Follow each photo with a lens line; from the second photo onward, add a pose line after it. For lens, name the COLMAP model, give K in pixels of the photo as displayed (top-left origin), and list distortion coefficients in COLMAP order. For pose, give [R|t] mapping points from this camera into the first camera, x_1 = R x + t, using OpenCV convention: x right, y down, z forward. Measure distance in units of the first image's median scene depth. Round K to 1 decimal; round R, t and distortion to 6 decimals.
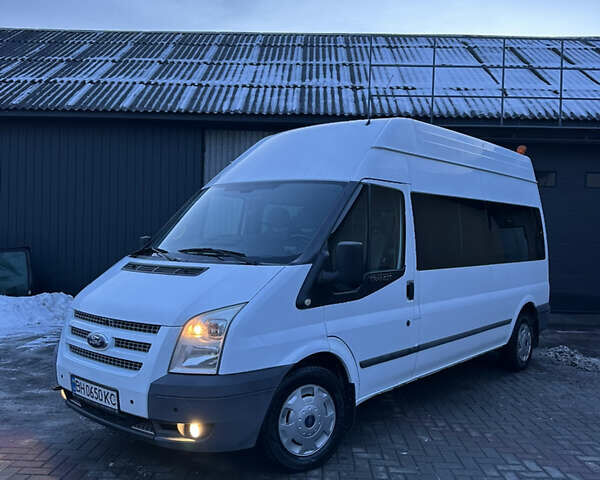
lens RADIAL K [[552.8, 0, 300.0], [0, 552.8, 240.0], [0, 0, 1]] dist [0.156279, -0.275148]
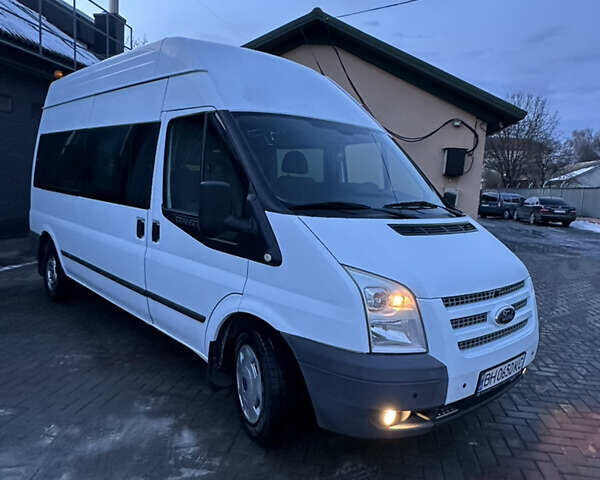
lens RADIAL K [[476.9, 0, 297.5], [0, 476.9, 238.1], [0, 0, 1]] dist [-0.002757, -0.000735]
pose [[0.118096, -0.123851, 0.985248, -1.116734], [-0.049858, 0.990200, 0.130450, -0.018552], [-0.991750, -0.064528, 0.110764, 1.255164]]
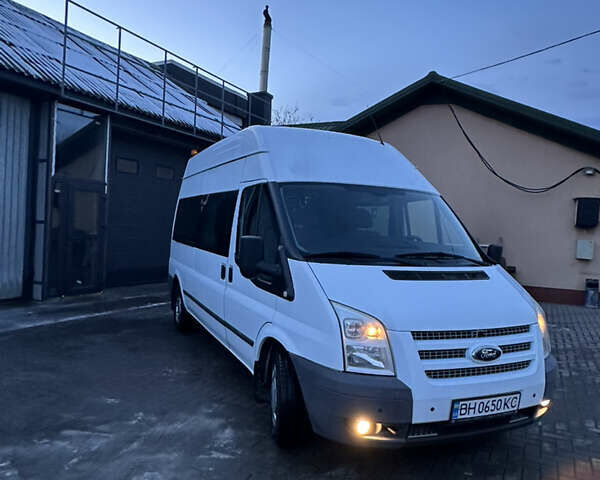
lens RADIAL K [[476.9, 0, 297.5], [0, 476.9, 238.1], [0, 0, 1]] dist [-0.002757, -0.000735]
pose [[0.421774, -0.015624, 0.906566, -1.249462], [-0.038068, 0.998665, 0.034922, -0.036038], [-0.905901, -0.049241, 0.420616, 0.968918]]
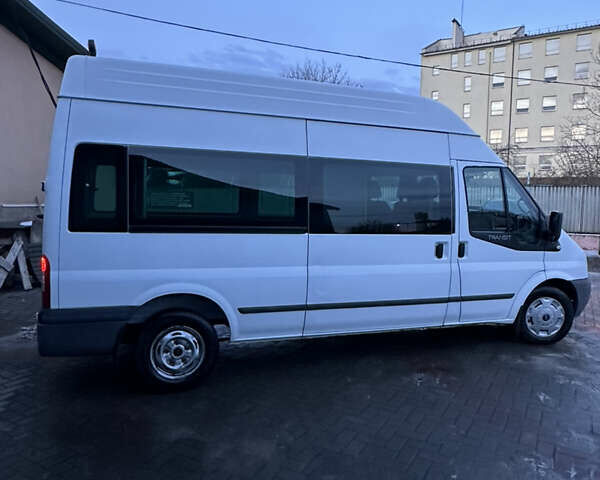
lens RADIAL K [[476.9, 0, 297.5], [0, 476.9, 238.1], [0, 0, 1]] dist [-0.002757, -0.000735]
pose [[-0.871807, -0.071377, 0.484621, -0.422221], [-0.034239, 0.995787, 0.085069, -0.016022], [-0.488651, 0.057571, -0.870578, 3.009907]]
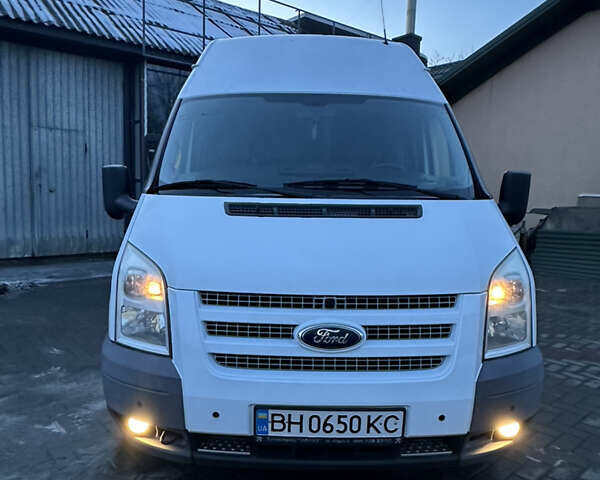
lens RADIAL K [[476.9, 0, 297.5], [0, 476.9, 238.1], [0, 0, 1]] dist [-0.002757, -0.000735]
pose [[0.742978, -0.073148, 0.665306, -0.705042], [-0.004565, 0.993433, 0.114323, 0.025135], [-0.669300, -0.087977, 0.737765, 0.680634]]
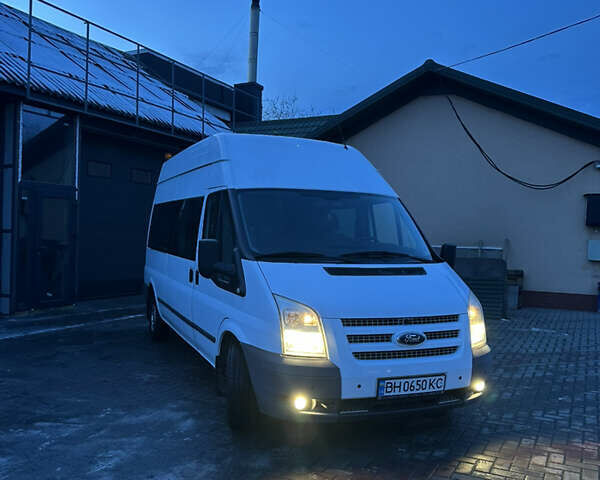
lens RADIAL K [[552.8, 0, 300.0], [0, 552.8, 240.0], [0, 0, 1]] dist [0.156279, -0.275148]
pose [[0.430202, -0.014825, 0.902611, -1.446419], [-0.019218, 0.999488, 0.025576, -0.037068], [-0.902528, -0.028350, 0.429697, 0.739940]]
